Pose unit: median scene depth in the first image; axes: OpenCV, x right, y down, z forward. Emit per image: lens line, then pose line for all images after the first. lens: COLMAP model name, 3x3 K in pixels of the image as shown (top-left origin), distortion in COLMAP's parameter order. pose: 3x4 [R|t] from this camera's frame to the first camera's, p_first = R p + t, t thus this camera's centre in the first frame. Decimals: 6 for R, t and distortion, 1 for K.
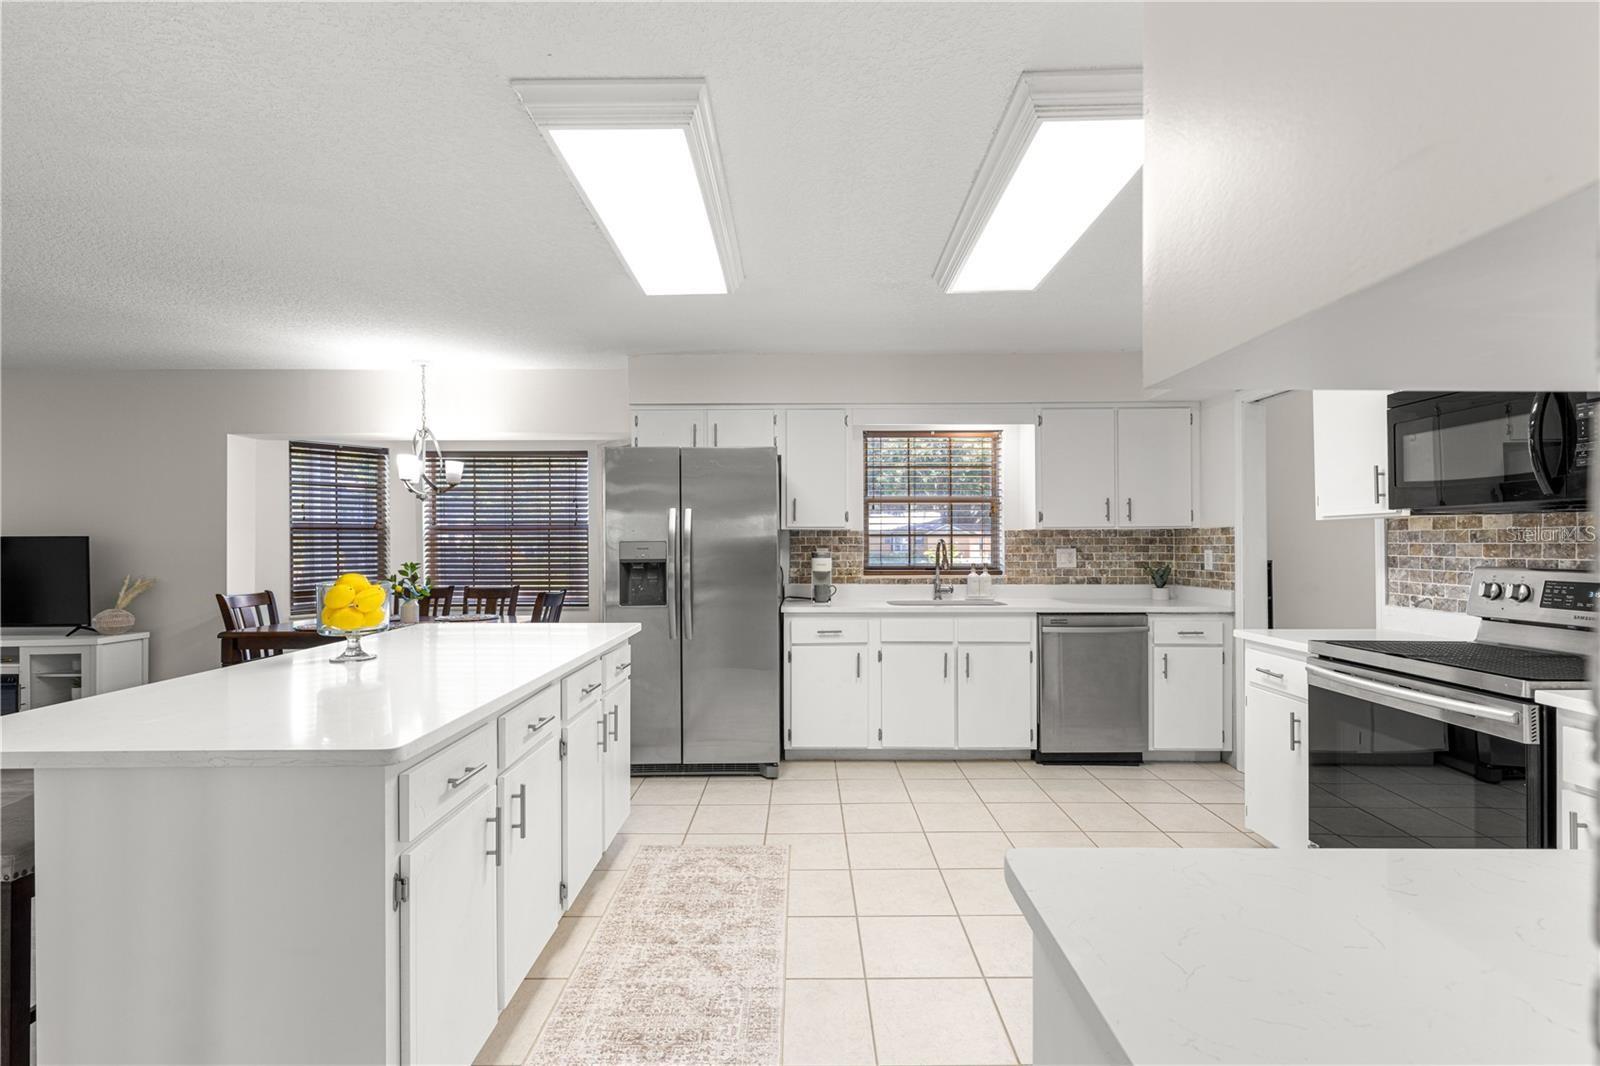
lens RADIAL K [[712.3, 0, 802.9], [0, 712.3, 541.1], [0, 0, 1]] dist [0.008507, -0.000689]
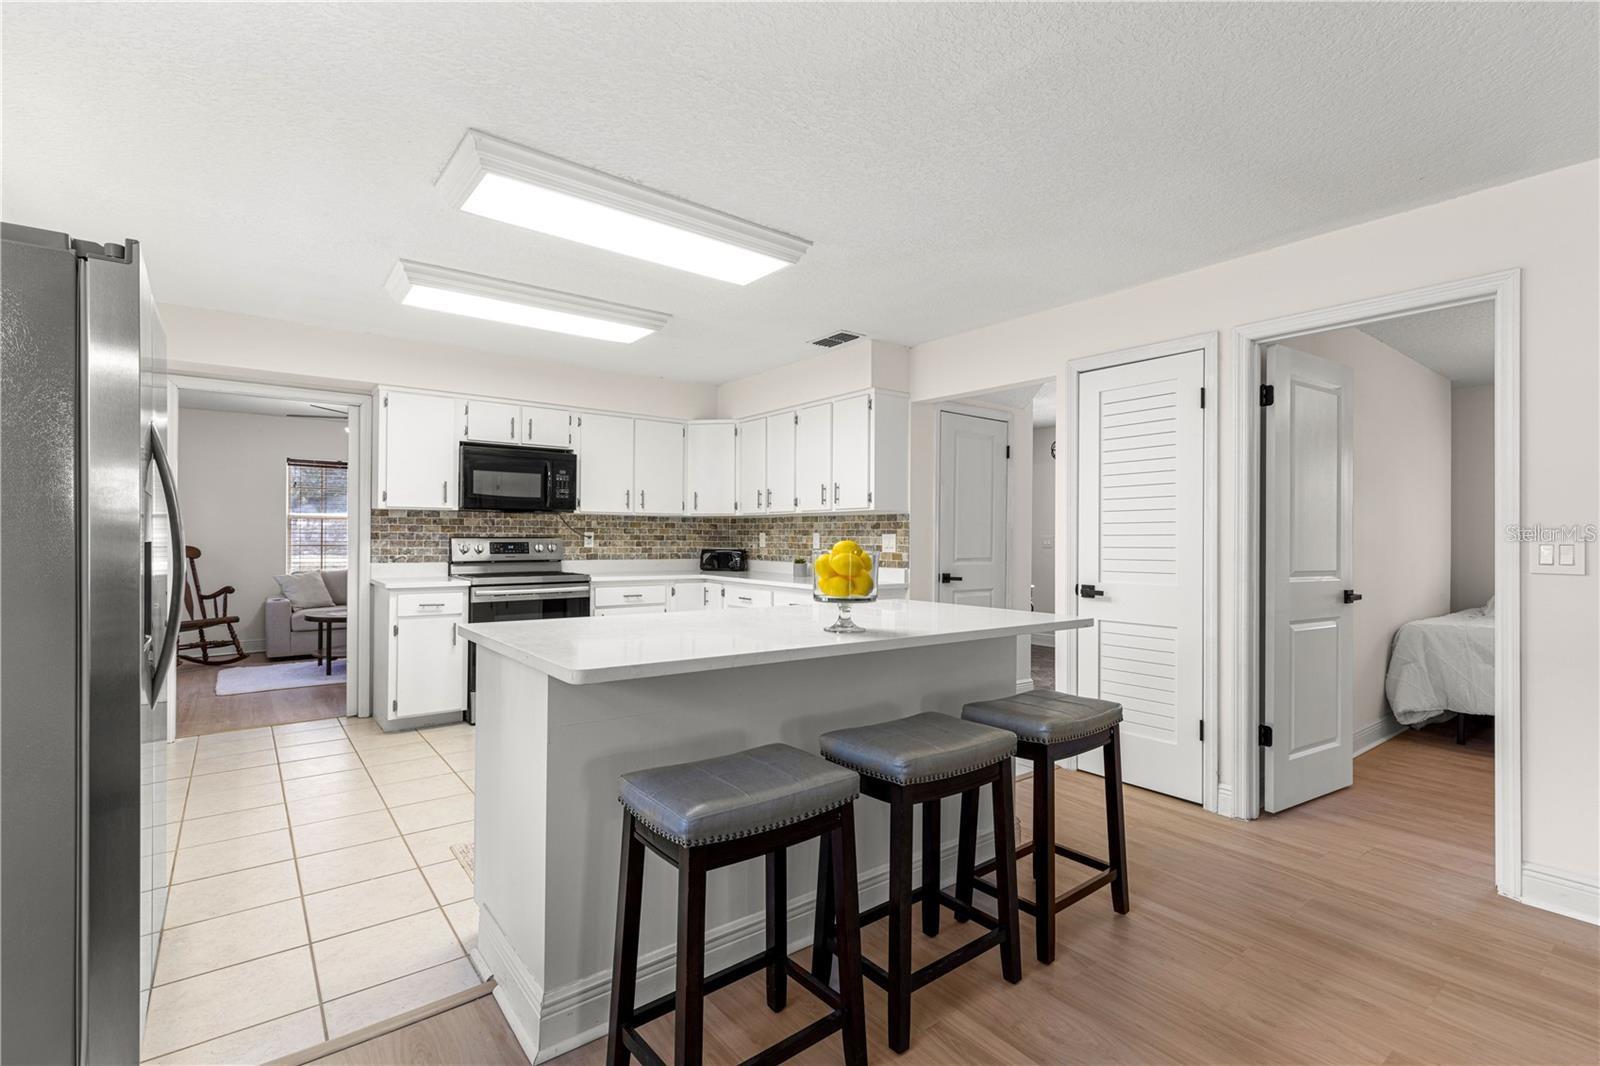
lens RADIAL K [[723.9, 0, 800.0], [0, 723.9, 533.0], [0, 0, 1]] dist [0.007729, -0.000267]
pose [[-0.613349, 0.002864, 0.789807, -0.764259], [-0.007161, 0.999932, -0.009188, 0.022289], [-0.789780, -0.011291, -0.613287, 0.909289]]
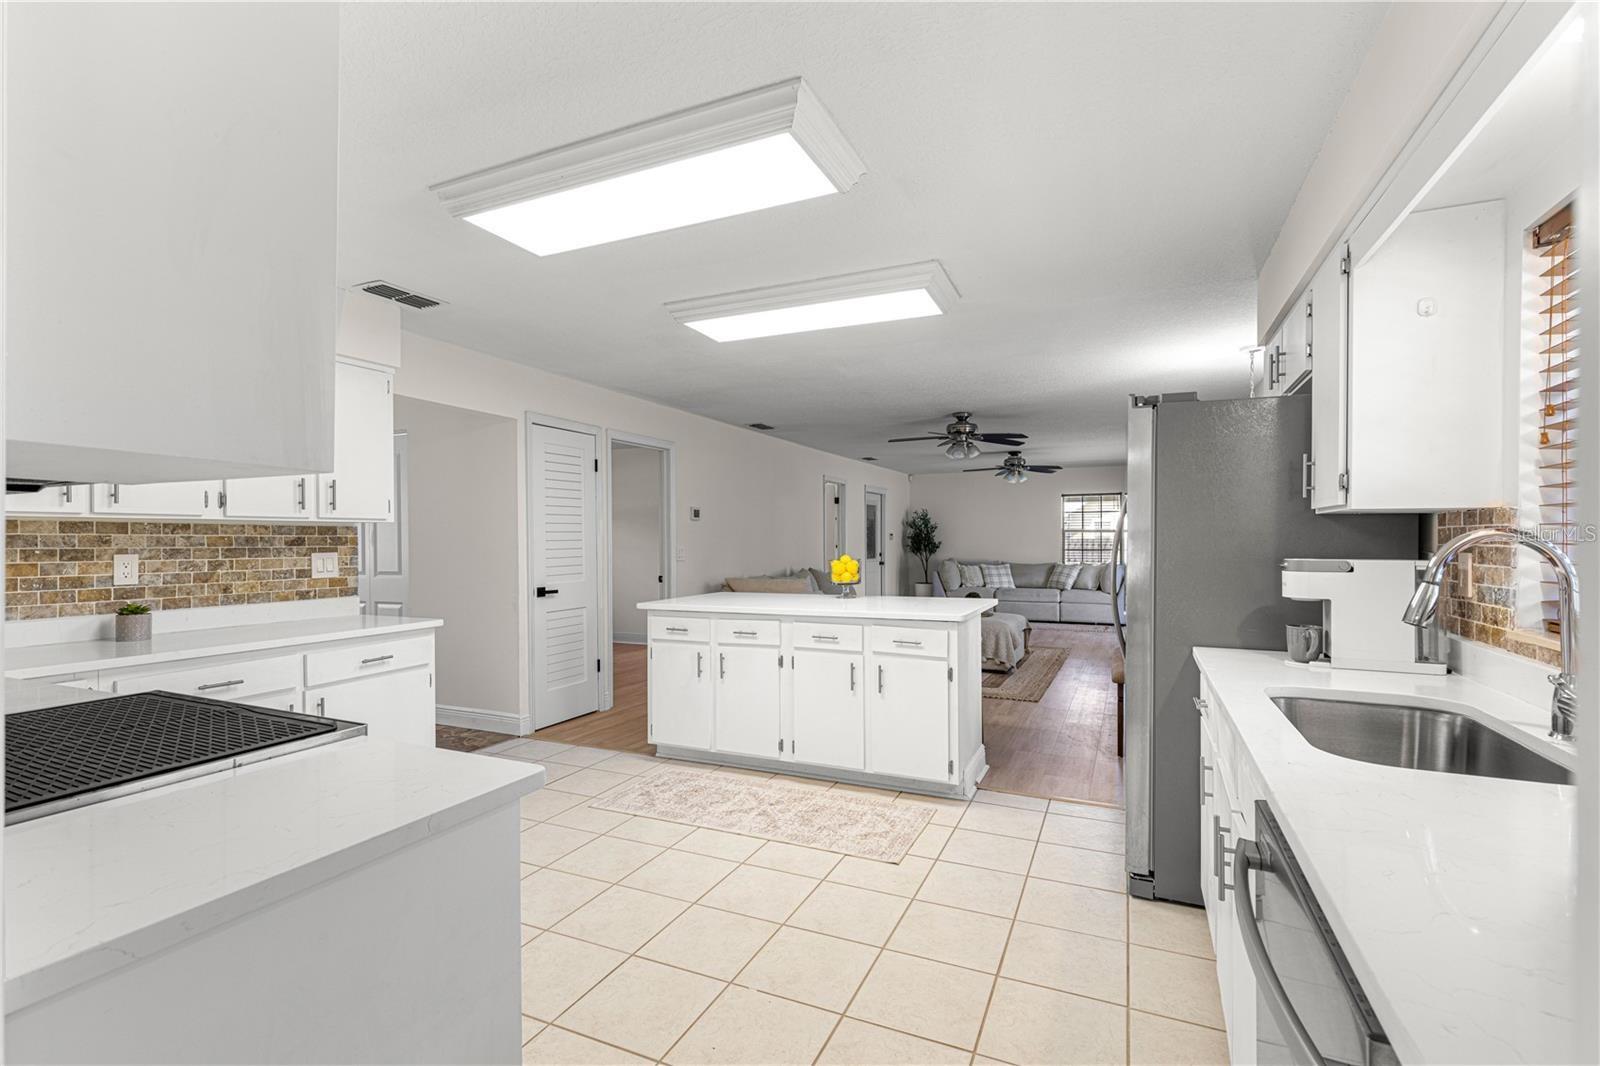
lens RADIAL K [[723.3, 0, 800.0], [0, 723.3, 545.6], [0, 0, 1]] dist [0.009413, -0.000659]
pose [[-0.413458, 0.012390, -0.910439, 0.669471], [0.007491, 0.999920, 0.010206, -0.001717], [0.910492, -0.002600, -0.413518, 0.953966]]
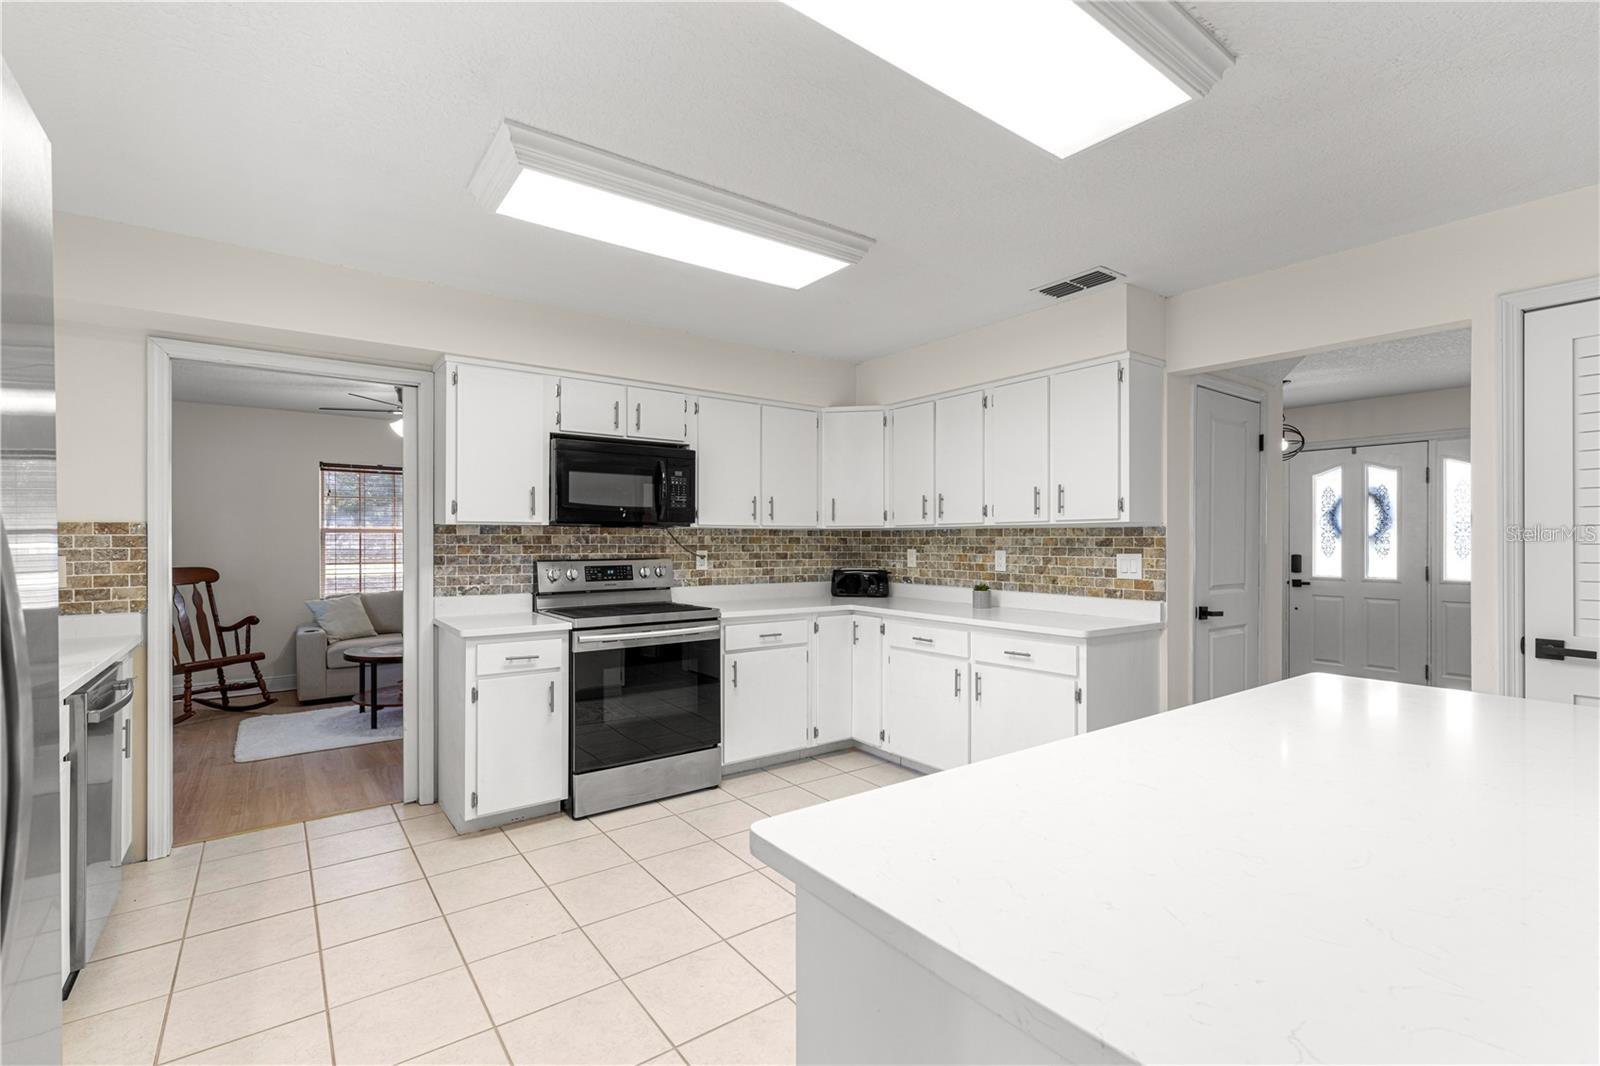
lens RADIAL K [[712.3, 0, 802.9], [0, 712.3, 541.1], [0, 0, 1]] dist [0.008507, -0.000689]
pose [[-0.598532, 0.002179, 0.801096, -0.363657], [-0.001484, 0.999992, -0.003829, 0.000230], [-0.801097, -0.003481, -0.598524, 0.896001]]
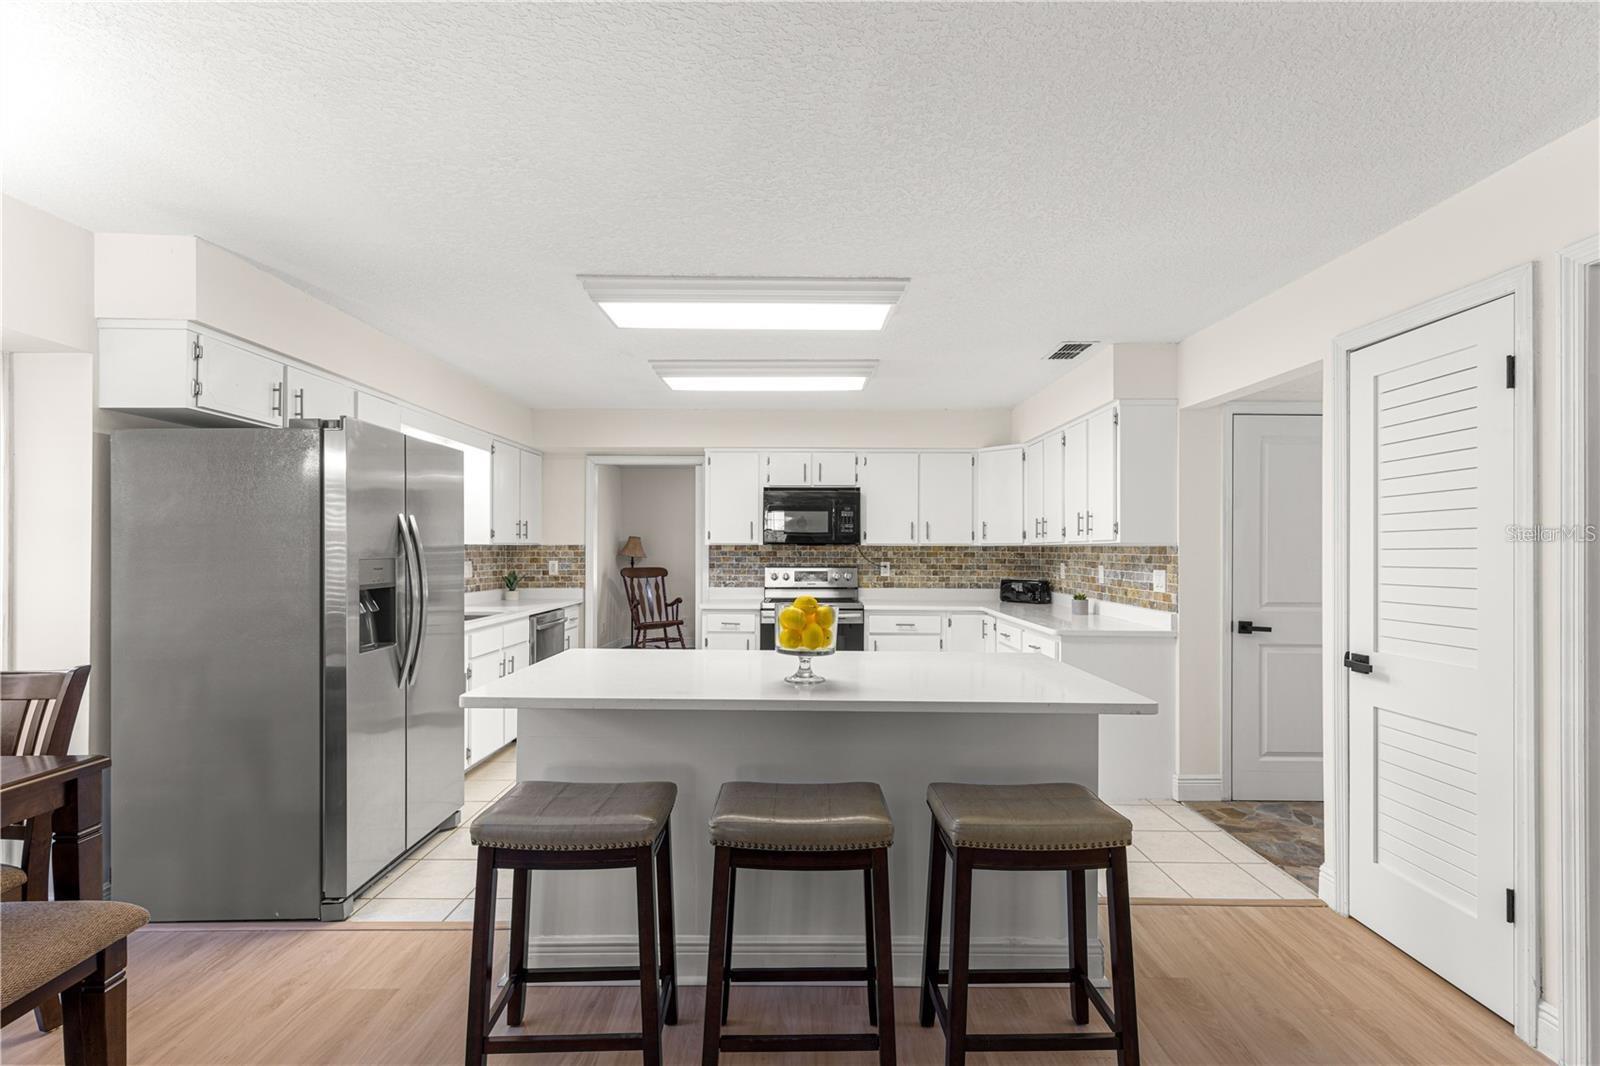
lens RADIAL K [[723.3, 0, 800.0], [0, 723.3, 545.6], [0, 0, 1]] dist [0.009413, -0.000659]
pose [[-0.004349, 0.007310, 0.999964, -0.904693], [-0.007260, 0.999947, -0.007341, -0.010959], [-0.999964, -0.007292, -0.004296, 0.554323]]
